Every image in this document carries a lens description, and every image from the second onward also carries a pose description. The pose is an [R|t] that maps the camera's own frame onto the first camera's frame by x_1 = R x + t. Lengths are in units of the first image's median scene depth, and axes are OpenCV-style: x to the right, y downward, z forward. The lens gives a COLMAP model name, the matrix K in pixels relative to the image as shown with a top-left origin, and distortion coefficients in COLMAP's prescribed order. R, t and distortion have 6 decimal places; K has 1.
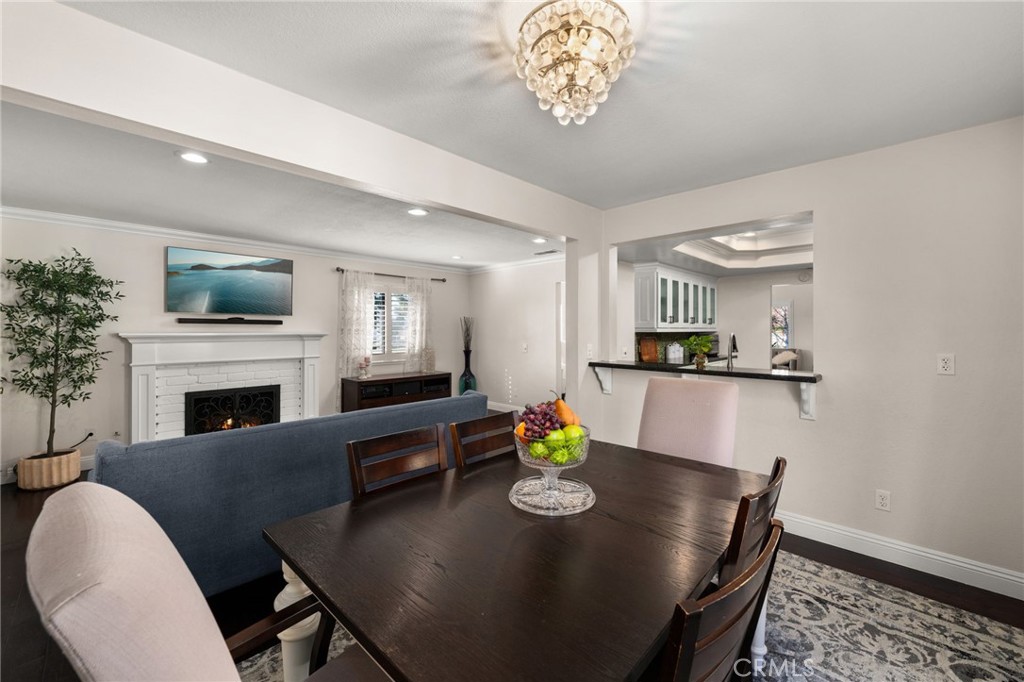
lens RADIAL K [[428.4, 0, 512.0], [0, 428.4, 341.0], [0, 0, 1]] dist [-0.000676, 0.000386]
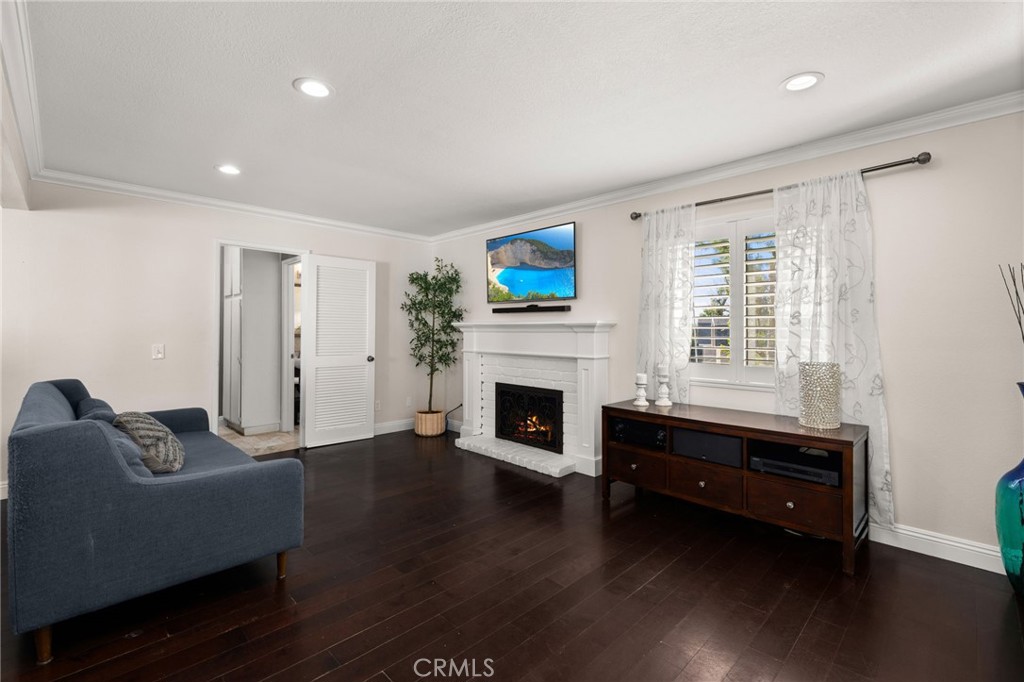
lens RADIAL K [[444.0, 0, 514.1], [0, 444.0, 331.5], [0, 0, 1]] dist [-0.000779, 0.000075]
pose [[-0.005034, 0.005630, -0.999971, 0.255660], [-0.025348, 0.999662, 0.005756, -0.005239], [0.999666, 0.025376, -0.004889, 0.978228]]
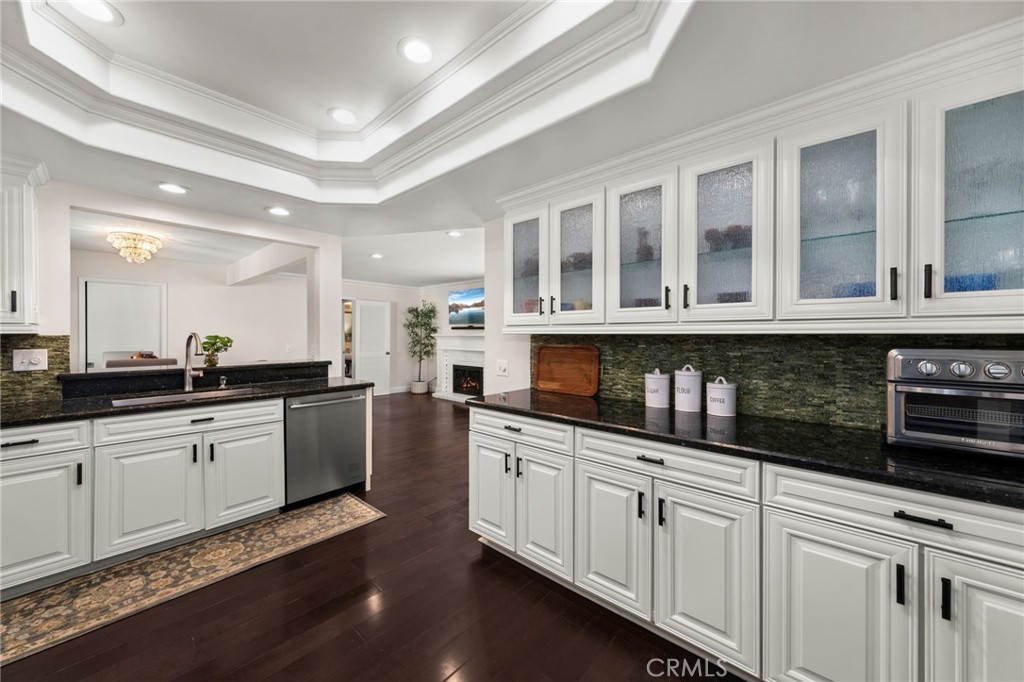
lens RADIAL K [[384.7, 0, 512.0], [0, 384.7, 341.0], [0, 0, 1]] dist [-0.000142, -0.000118]
pose [[0.035468, 0.019634, -0.999178, 0.937605], [-0.024497, 0.999524, 0.018771, -0.026351], [0.999071, 0.023811, 0.035932, 1.126126]]
